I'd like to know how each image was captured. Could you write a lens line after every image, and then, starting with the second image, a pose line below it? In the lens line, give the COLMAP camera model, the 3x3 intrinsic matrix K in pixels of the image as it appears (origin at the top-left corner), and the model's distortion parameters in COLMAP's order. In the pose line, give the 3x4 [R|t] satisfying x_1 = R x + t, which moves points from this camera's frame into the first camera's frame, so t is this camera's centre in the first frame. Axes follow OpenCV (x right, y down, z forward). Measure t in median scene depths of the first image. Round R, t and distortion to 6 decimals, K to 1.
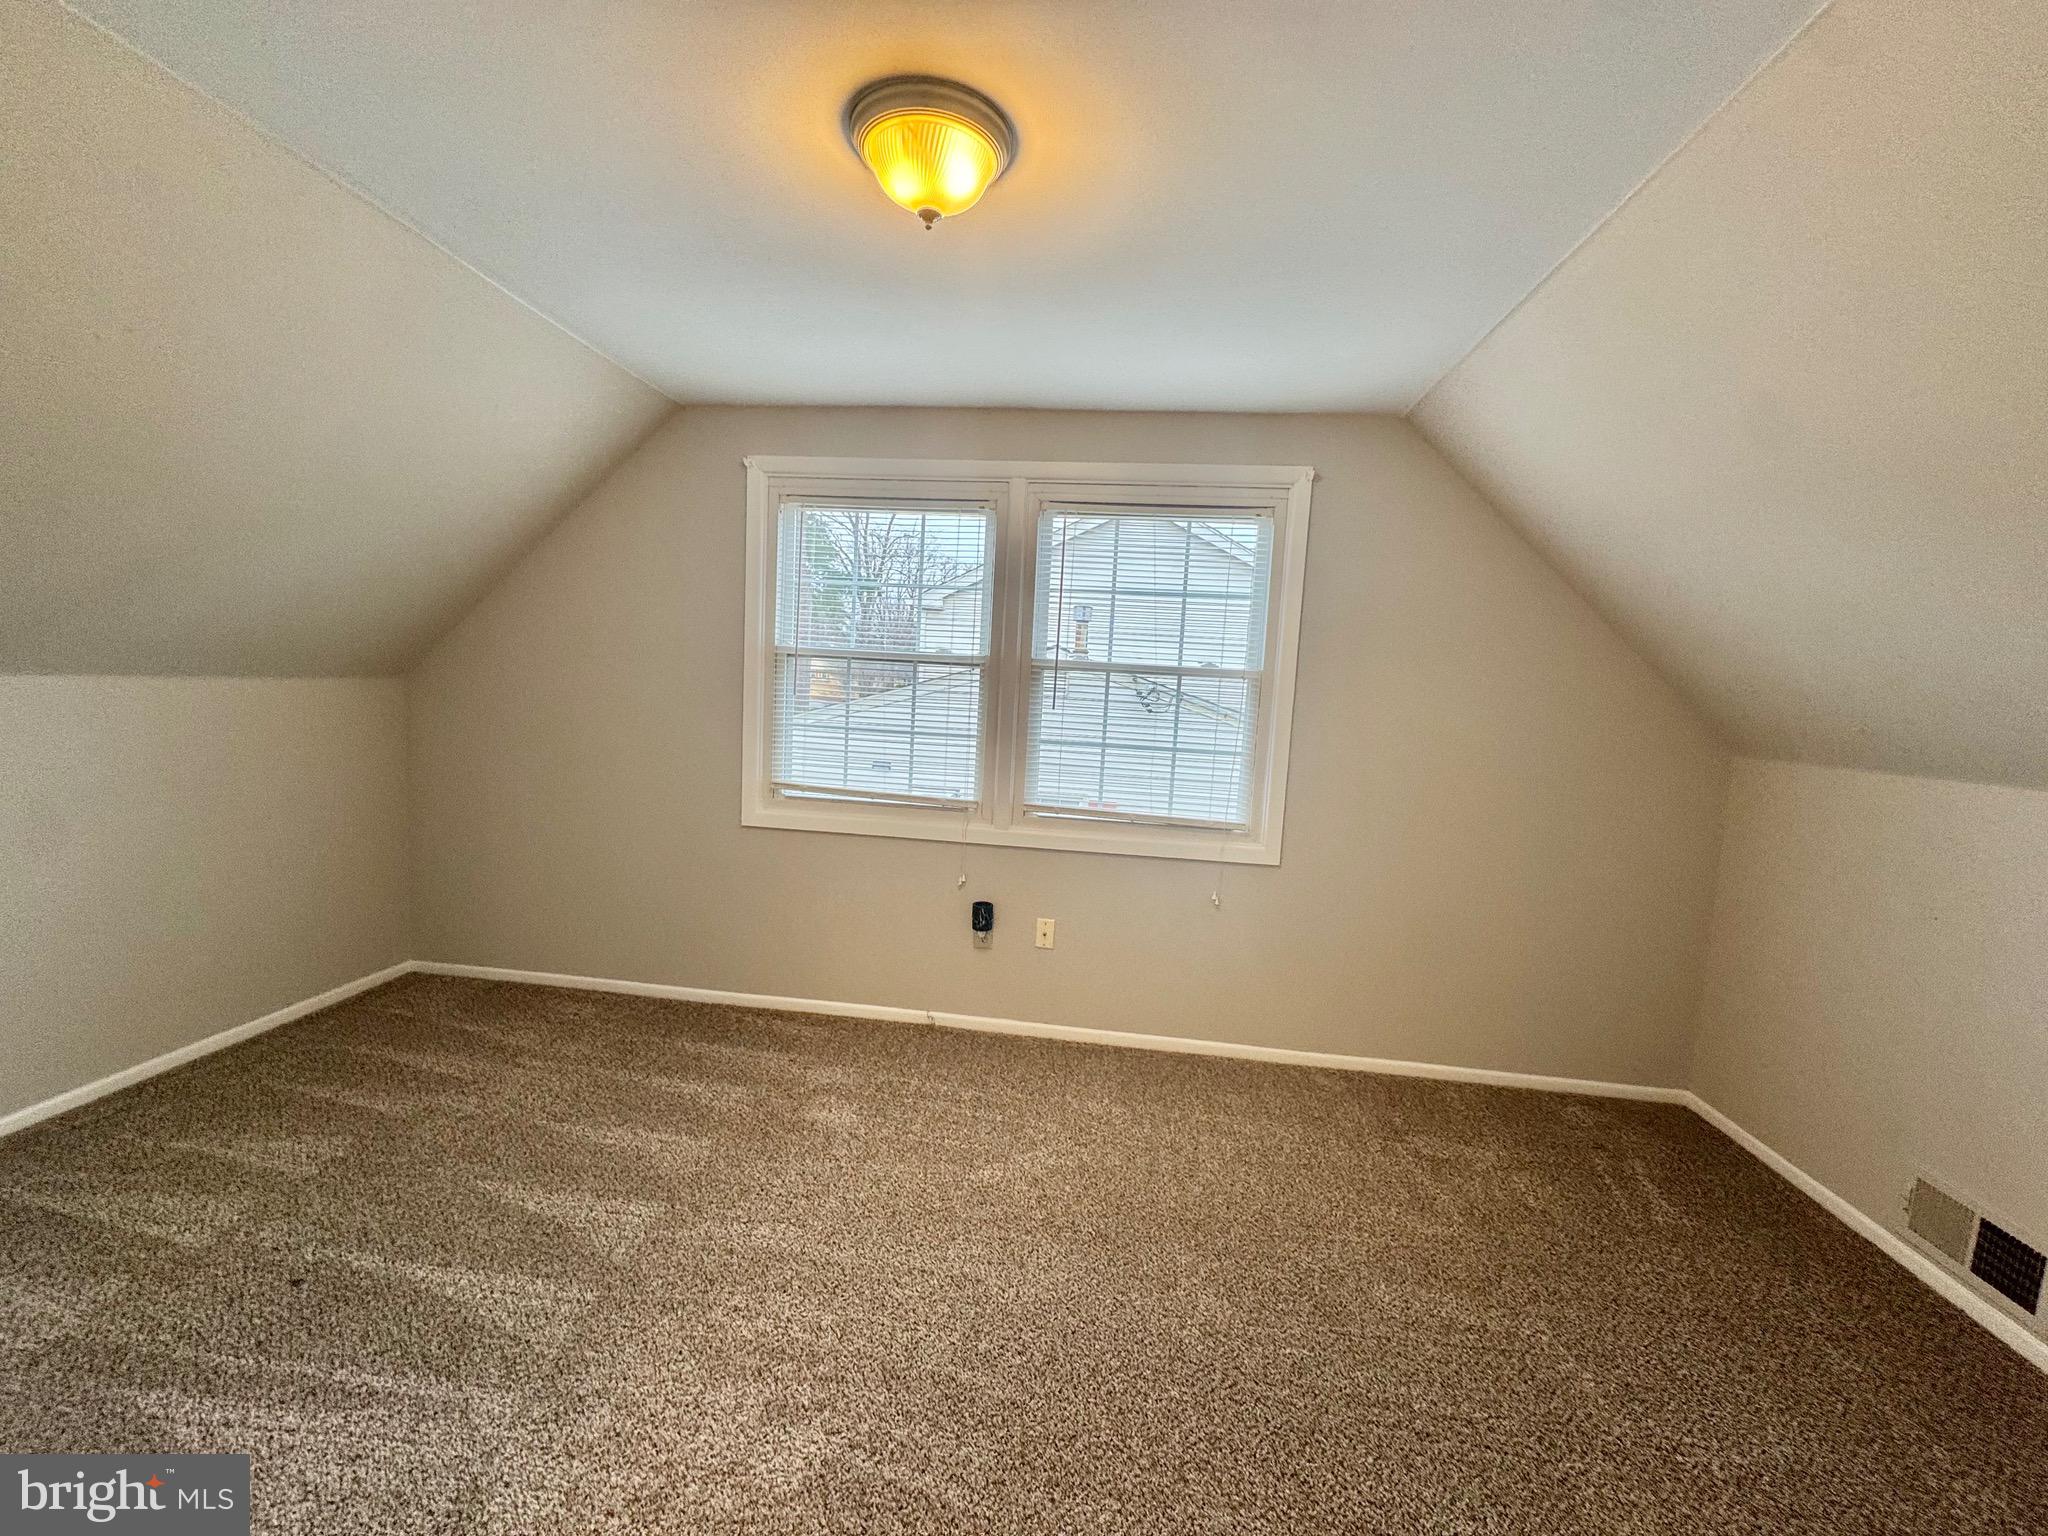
lens RADIAL K [[814.4, 0, 1033.2], [0, 814.4, 768.6], [0, 0, 1]] dist [-0.003537, 0.000041]
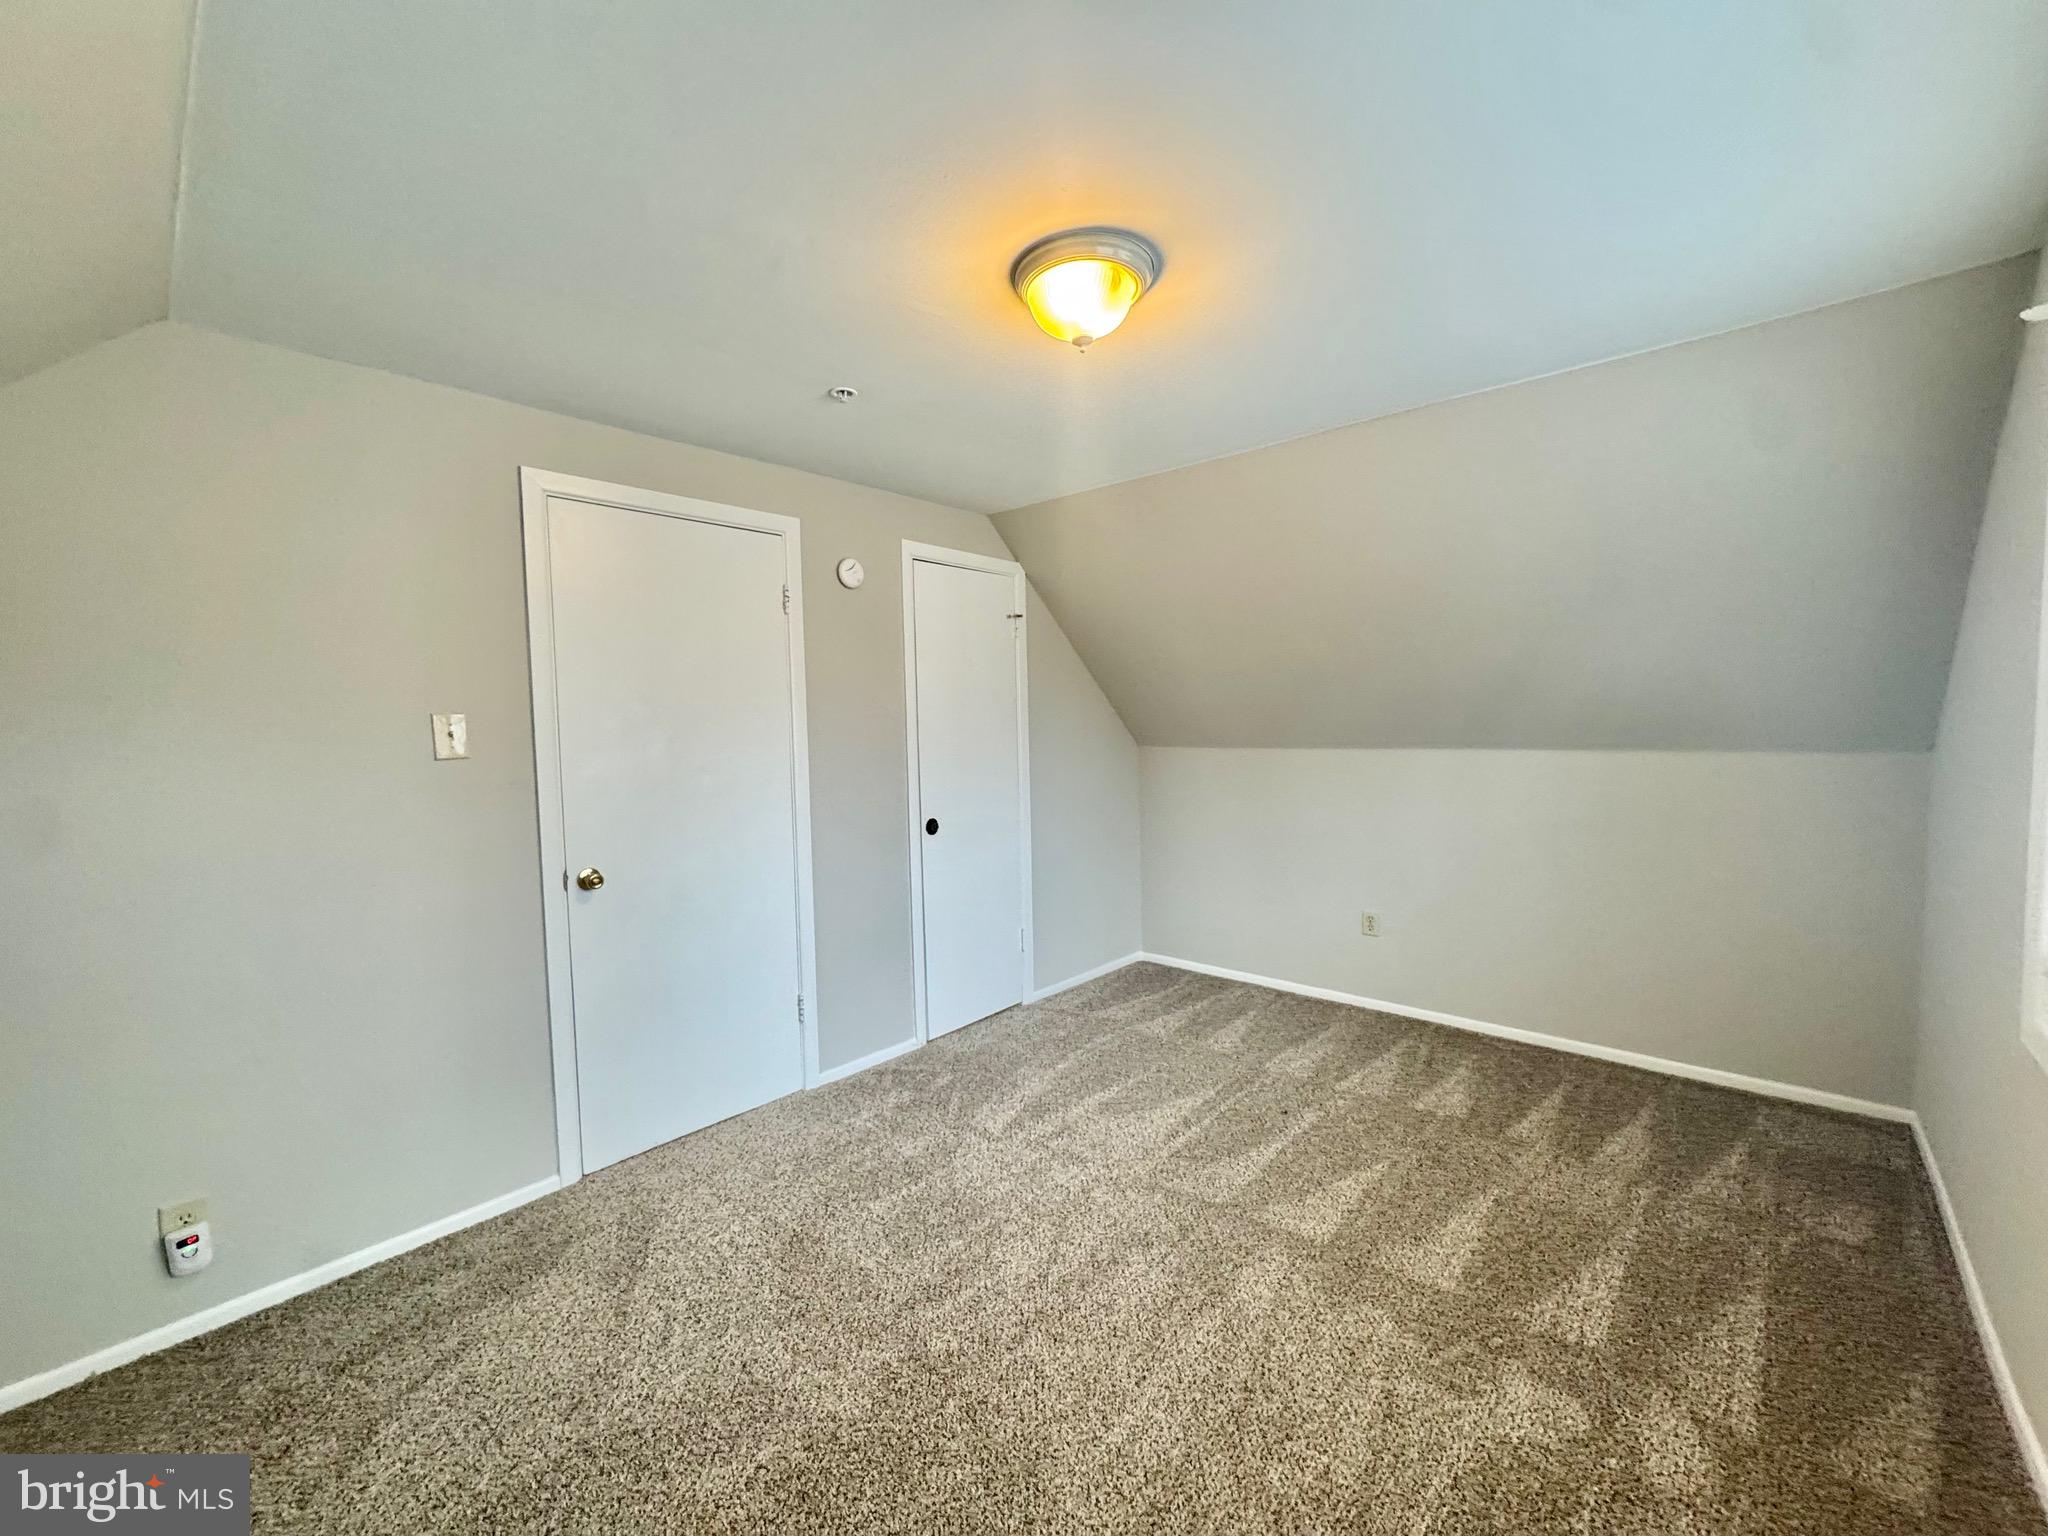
lens RADIAL K [[814.4, 0, 1021.8], [0, 814.4, 768.3], [0, 0, 1]] dist [-0.003537, 0.000041]
pose [[-0.589219, 0.002373, -0.807970, 0.536894], [-0.096170, 0.992681, 0.073049, -0.095195], [0.802229, 0.120745, -0.584678, 1.050411]]
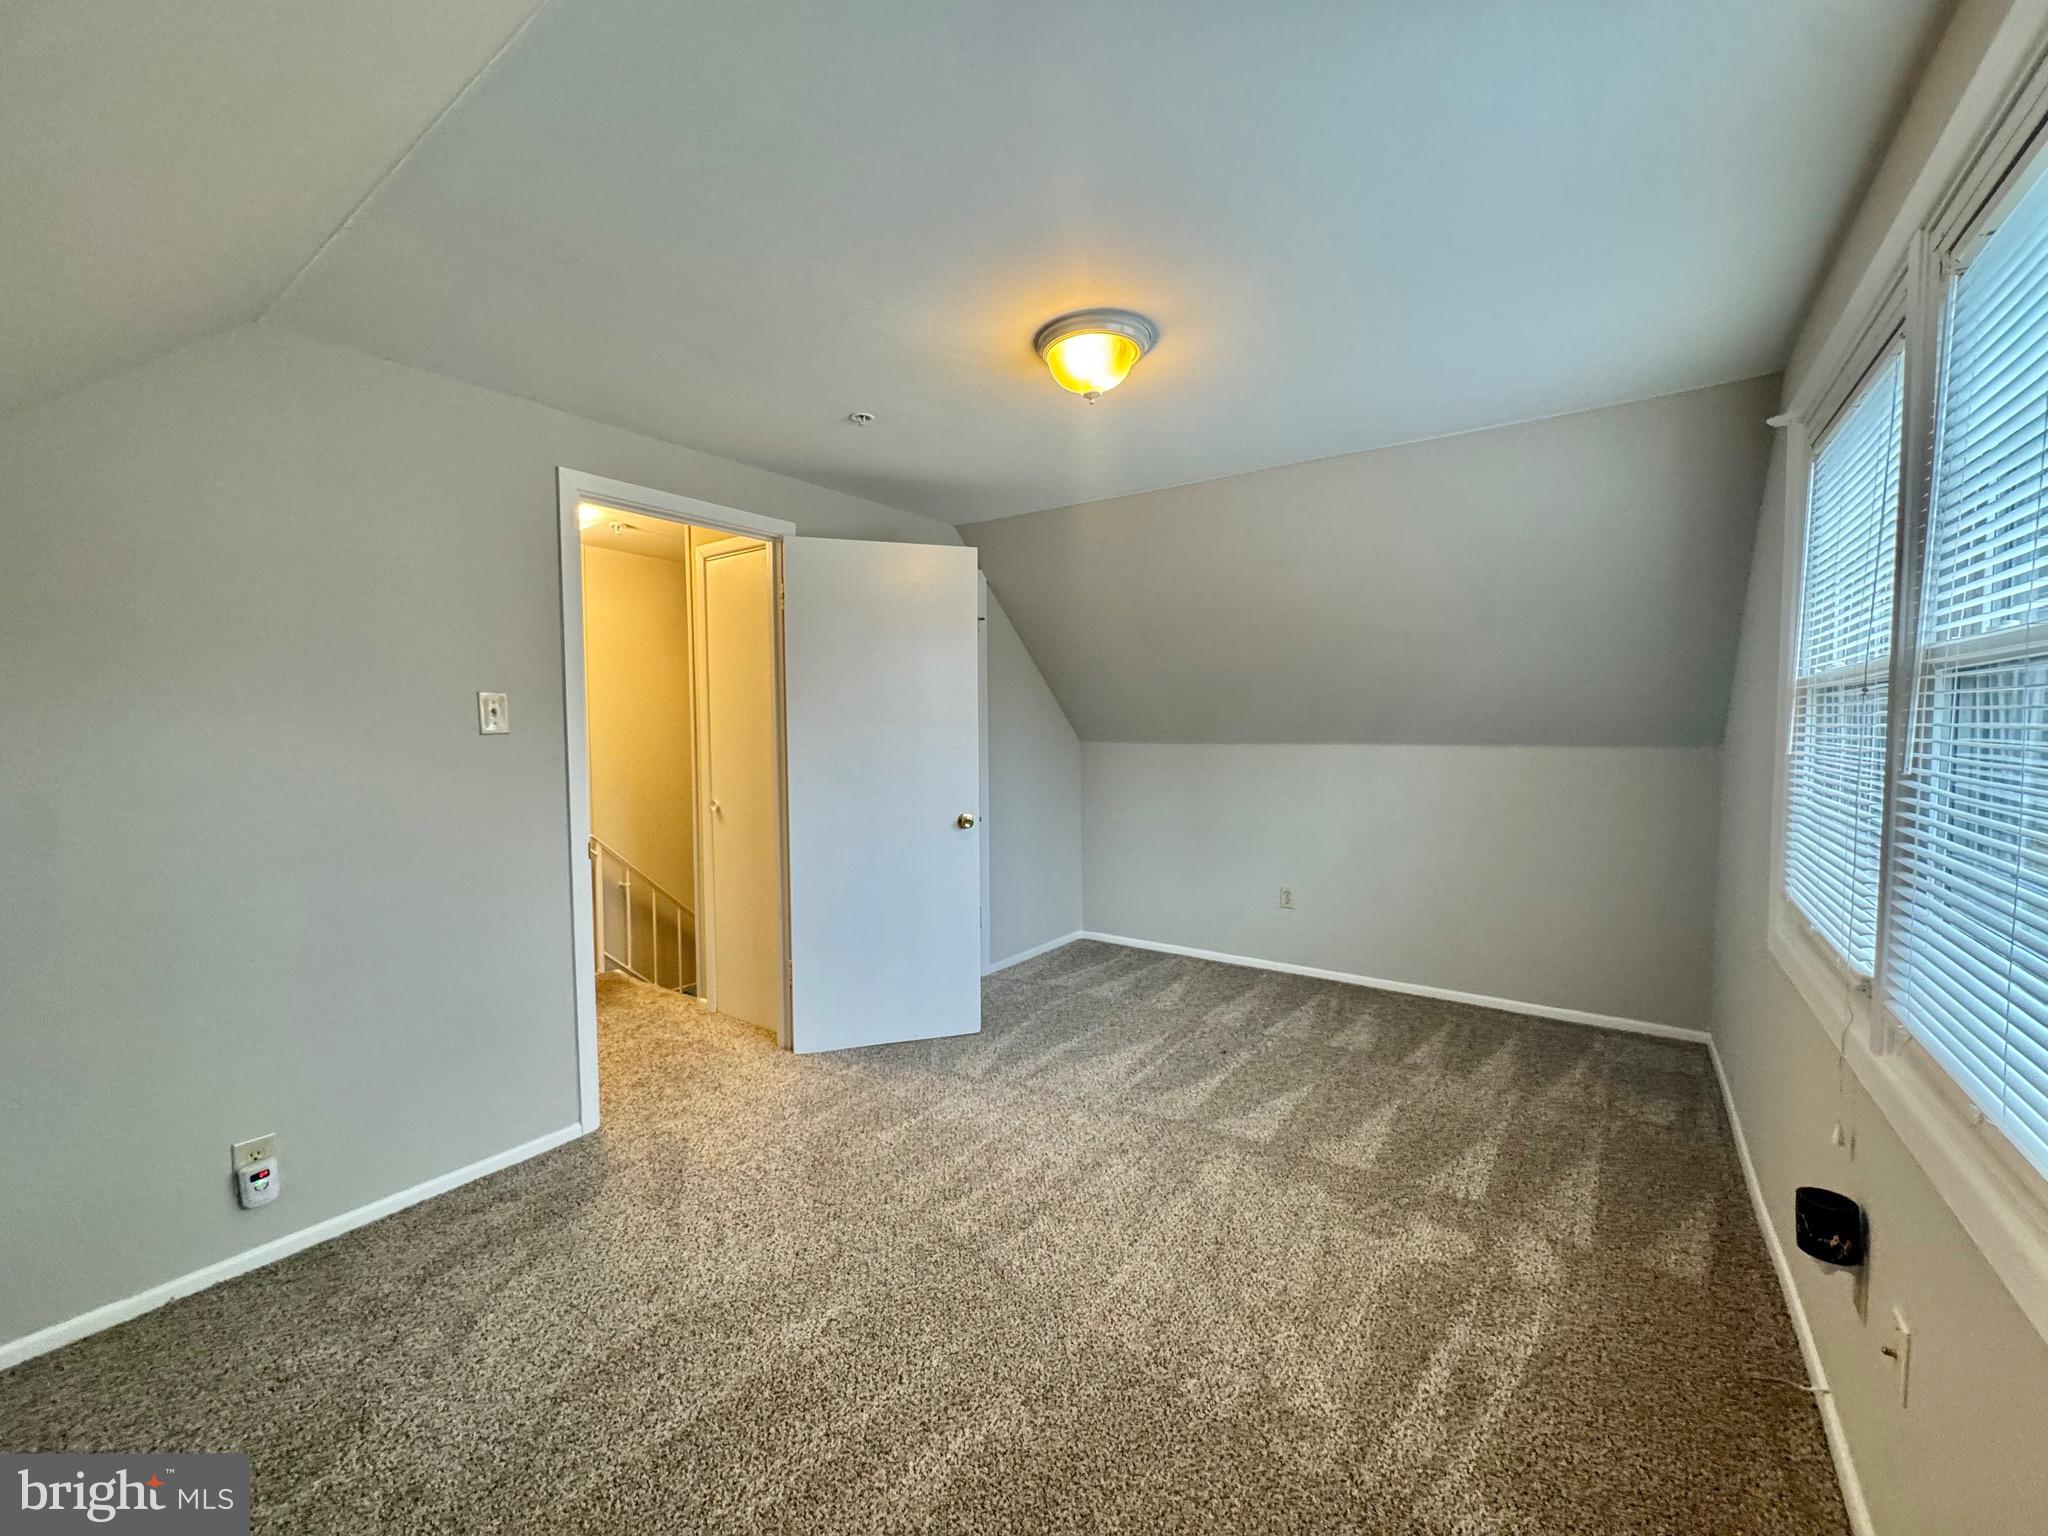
lens RADIAL K [[814.4, 0, 1019.8], [0, 814.4, 768.6], [0, 0, 1]] dist [-0.003537, 0.000041]
pose [[-0.492825, -0.007927, -0.870092, 0.728414], [-0.112148, 0.992197, 0.054482, -0.060095], [0.862871, 0.124429, -0.489869, 1.042082]]
